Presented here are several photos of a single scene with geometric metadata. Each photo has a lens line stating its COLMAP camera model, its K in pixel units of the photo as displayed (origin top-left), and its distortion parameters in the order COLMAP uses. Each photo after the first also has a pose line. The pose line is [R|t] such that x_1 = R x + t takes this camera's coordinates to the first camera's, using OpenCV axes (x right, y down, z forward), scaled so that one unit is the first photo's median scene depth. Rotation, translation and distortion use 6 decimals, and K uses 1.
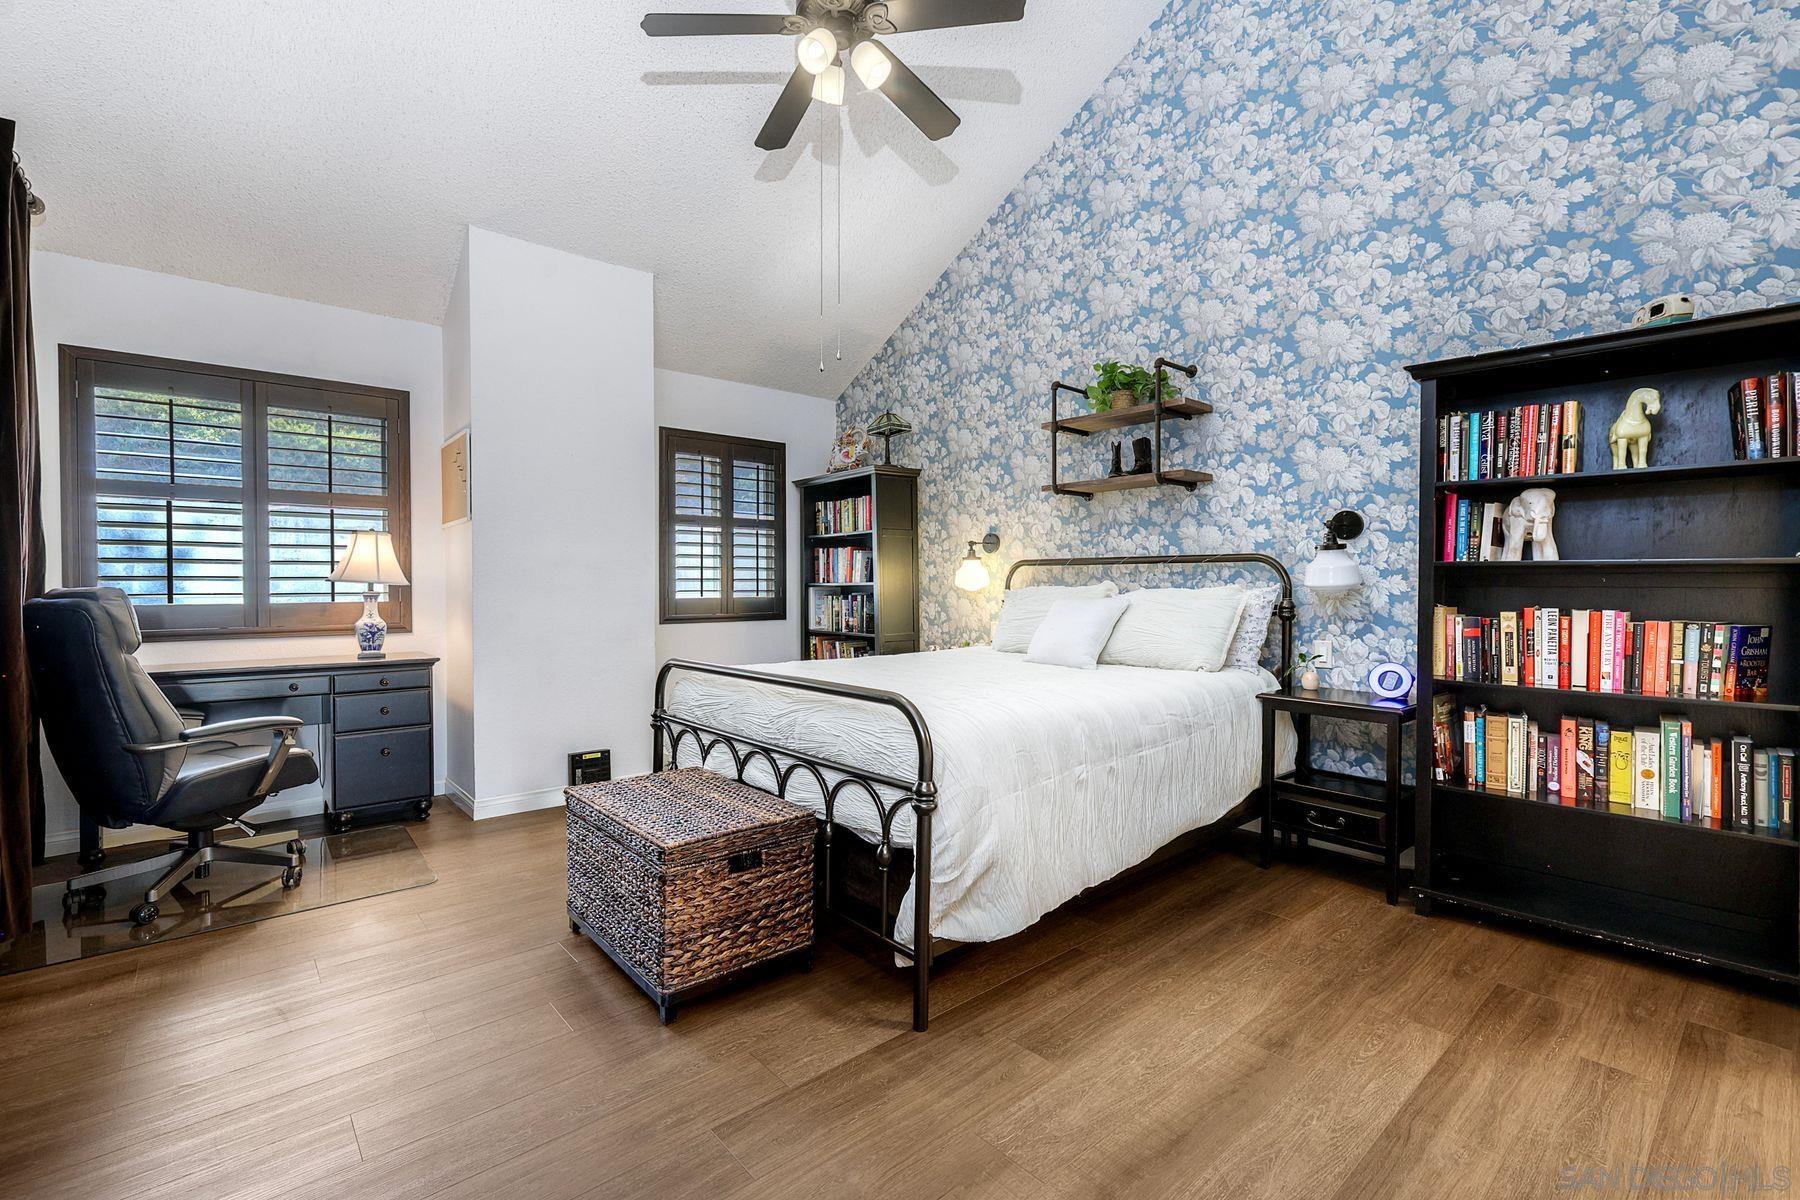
lens RADIAL K [[797.4, 0, 905.5], [0, 797.4, 599.9], [0, 0, 1]] dist [0.002573, 0.001481]
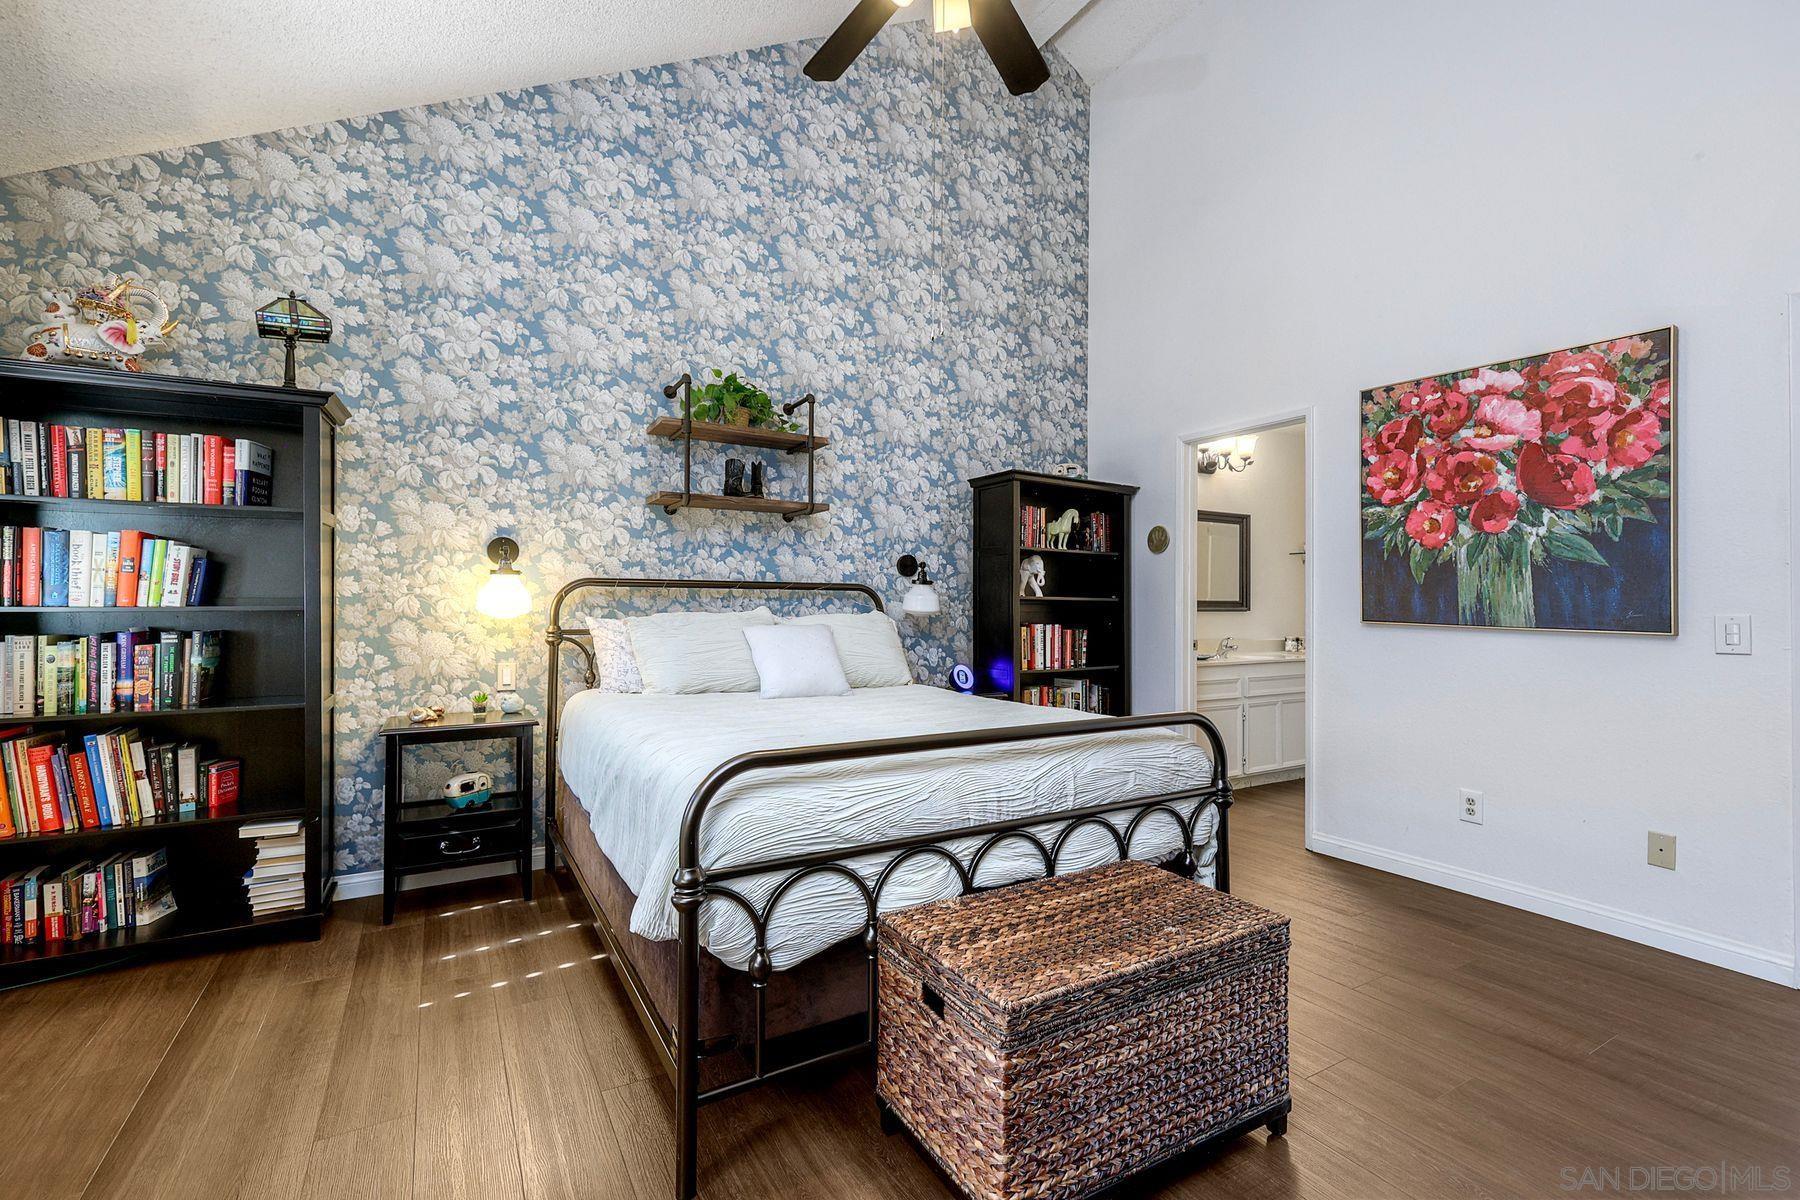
lens RADIAL K [[797.4, 0, 915.3], [0, 797.4, 597.7], [0, 0, 1]] dist [0.002573, 0.001481]
pose [[0.177264, 0.008977, 0.984122, -0.640484], [0.013885, 0.999836, -0.011622, -0.020641], [-0.984065, 0.015725, 0.177110, 0.636153]]
